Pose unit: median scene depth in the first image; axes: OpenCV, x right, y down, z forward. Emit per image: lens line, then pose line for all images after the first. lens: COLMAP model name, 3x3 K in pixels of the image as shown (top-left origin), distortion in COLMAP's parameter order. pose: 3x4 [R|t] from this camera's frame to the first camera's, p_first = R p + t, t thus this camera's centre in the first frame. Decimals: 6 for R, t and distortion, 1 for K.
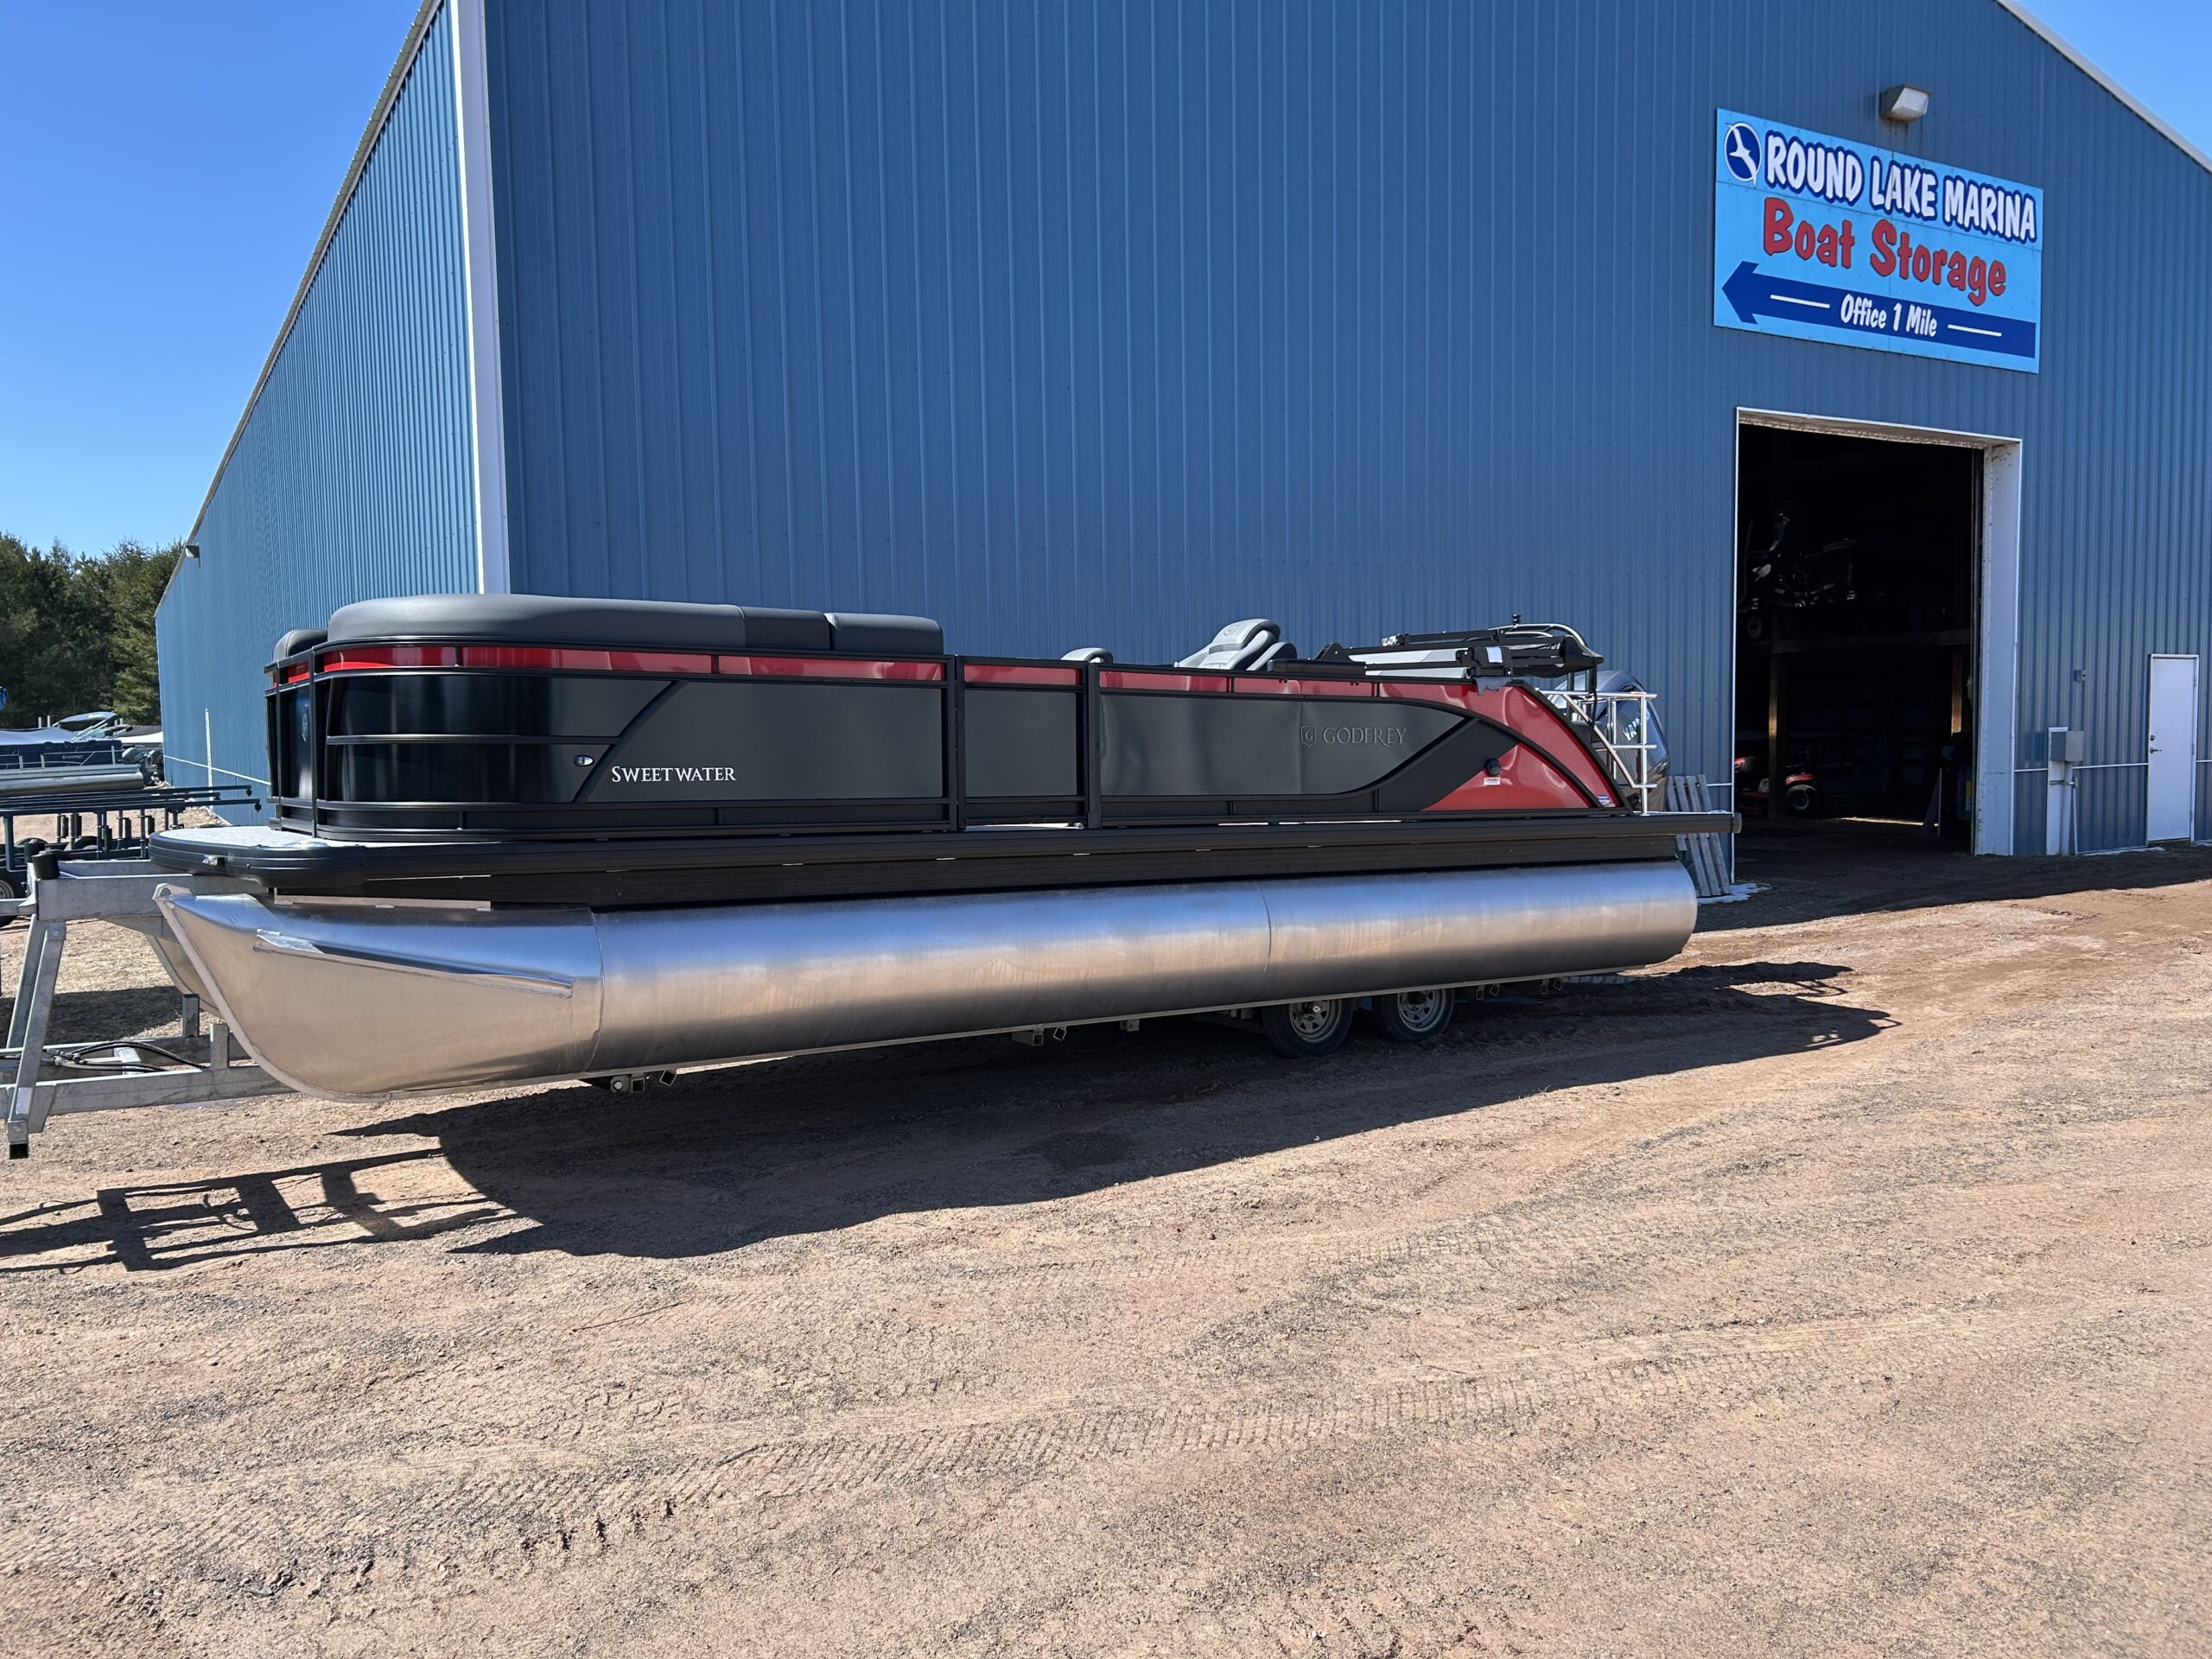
lens RADIAL K [[1674.0, 0, 1095.3], [0, 1674.0, 839.0], [0, 0, 1]] dist [0.056687, -0.064947]
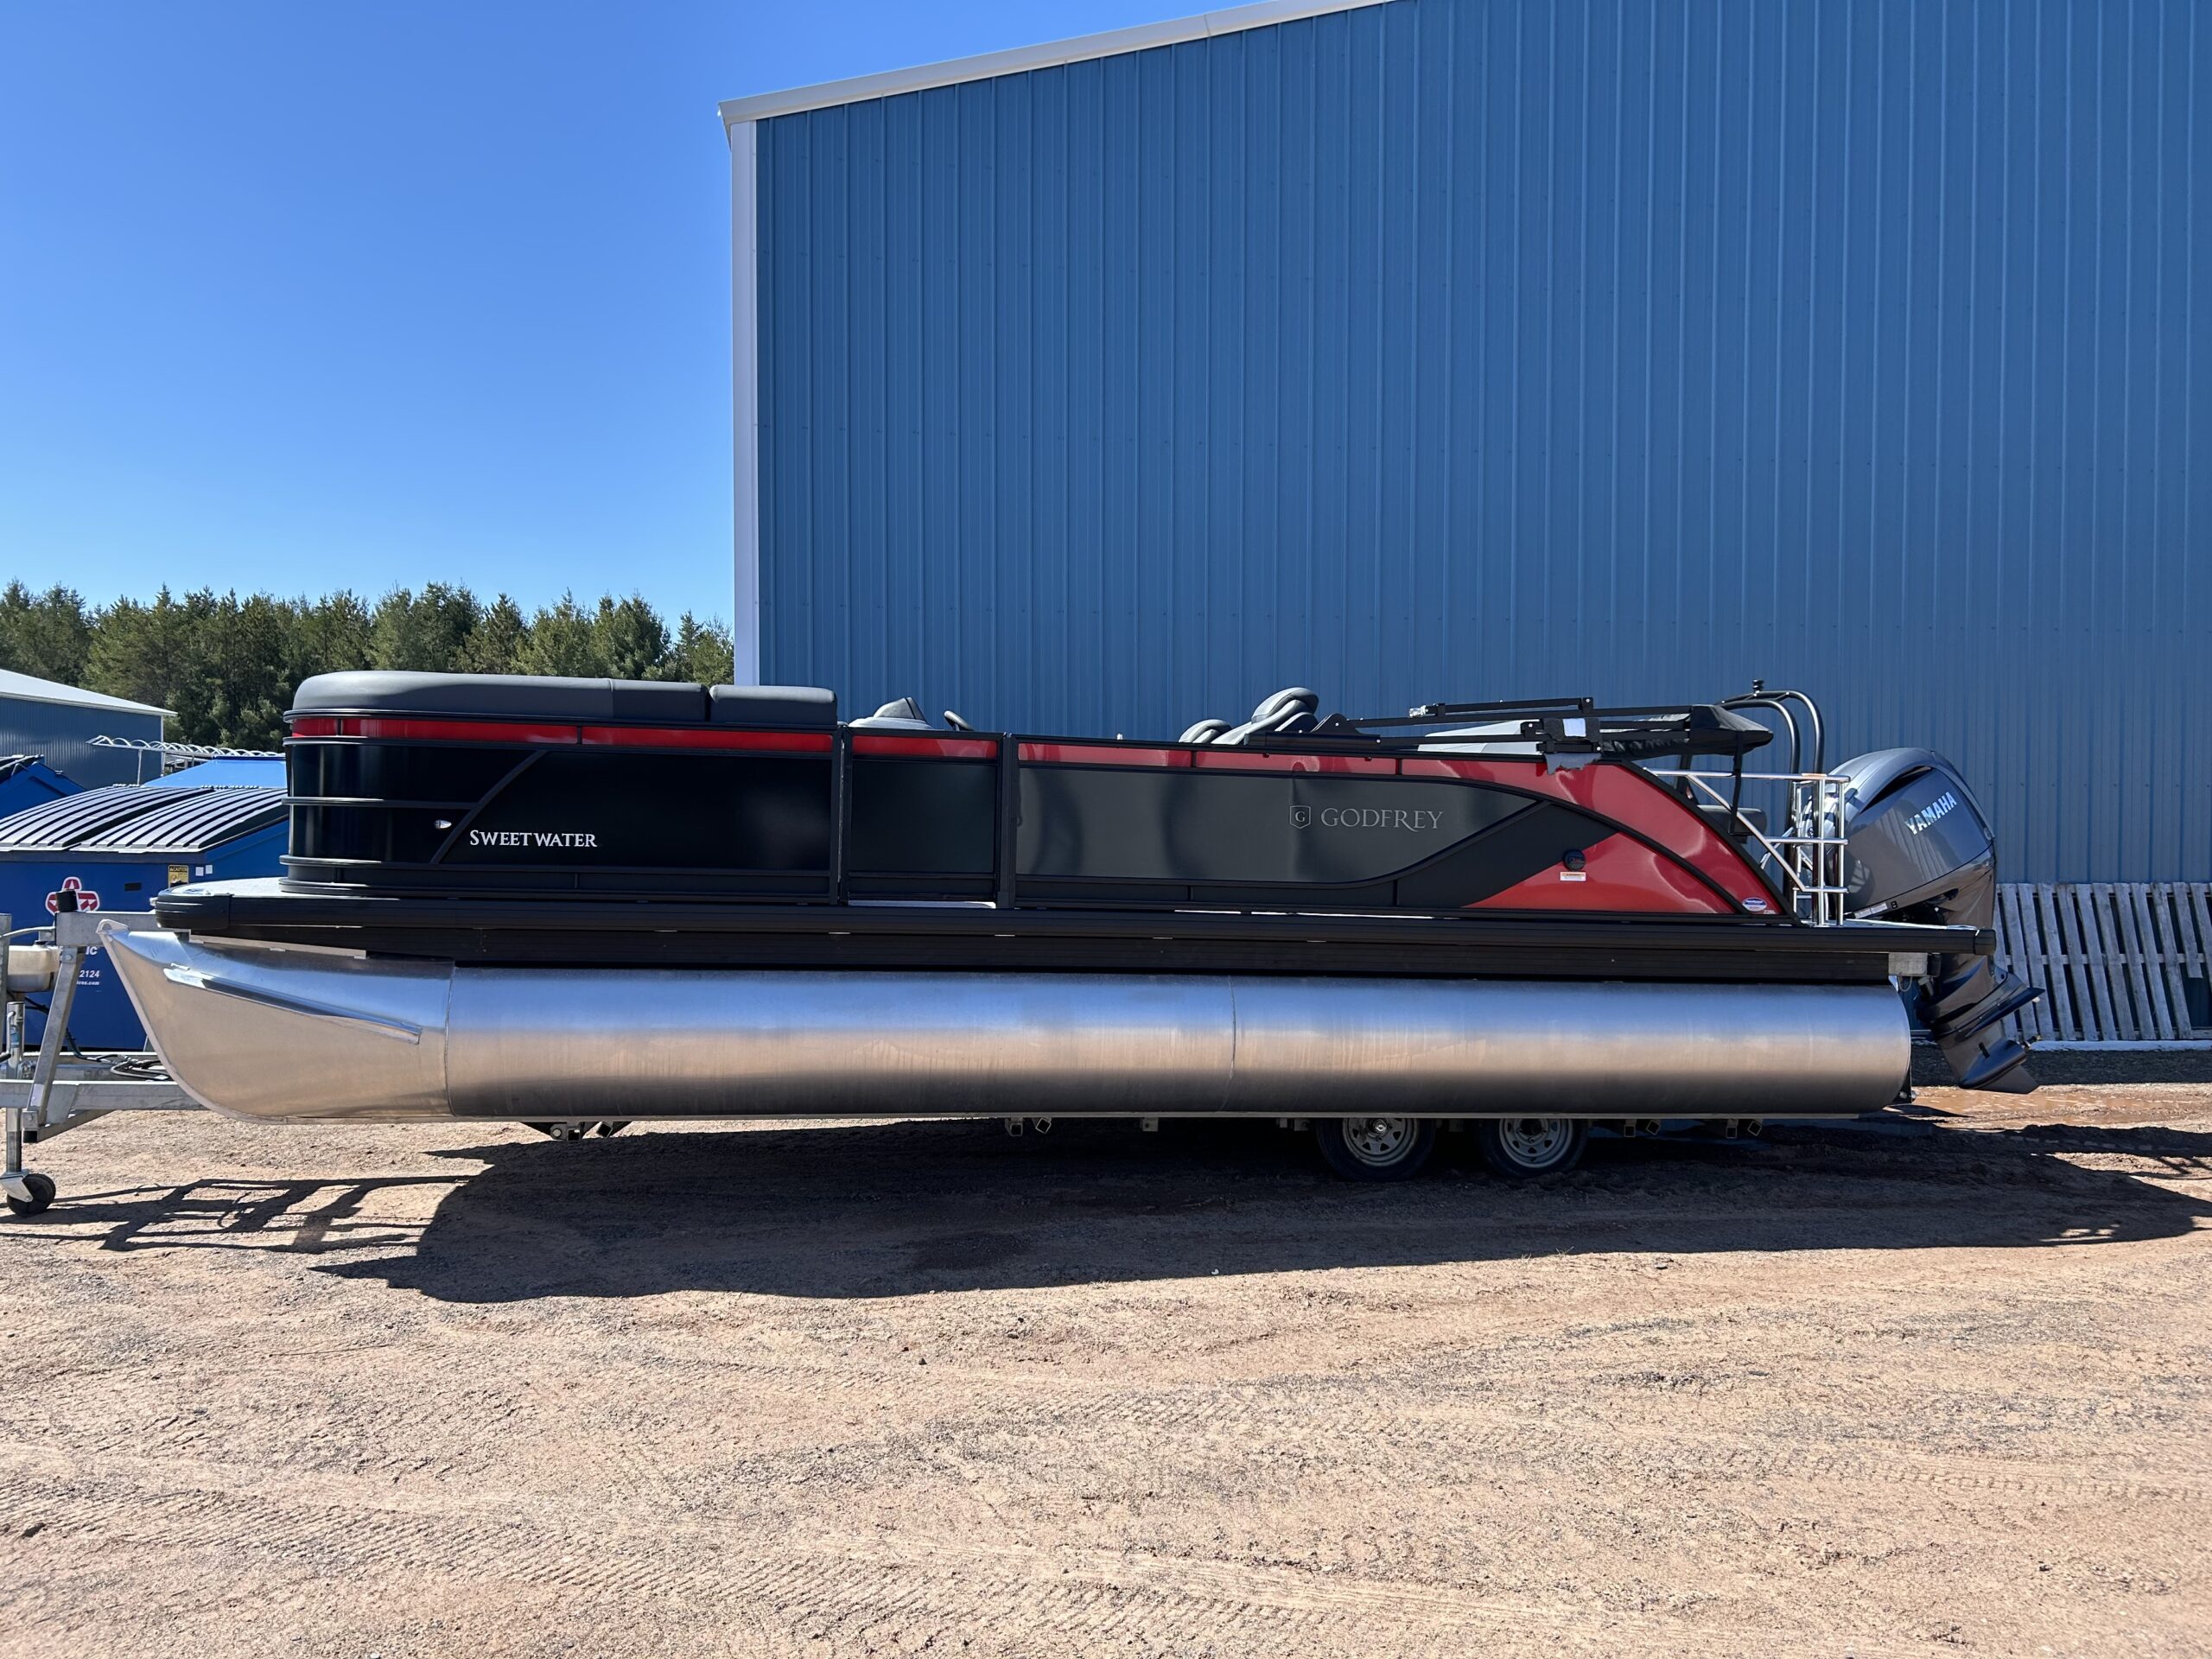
lens RADIAL K [[1674.0, 0, 1082.4], [0, 1674.0, 826.3], [0, 0, 1]] dist [0.056687, -0.064947]
pose [[0.913753, 0.024325, -0.405541, 0.357432], [-0.045213, 0.998094, -0.042007, -0.012926], [0.403747, 0.056720, 0.913111, 0.127578]]
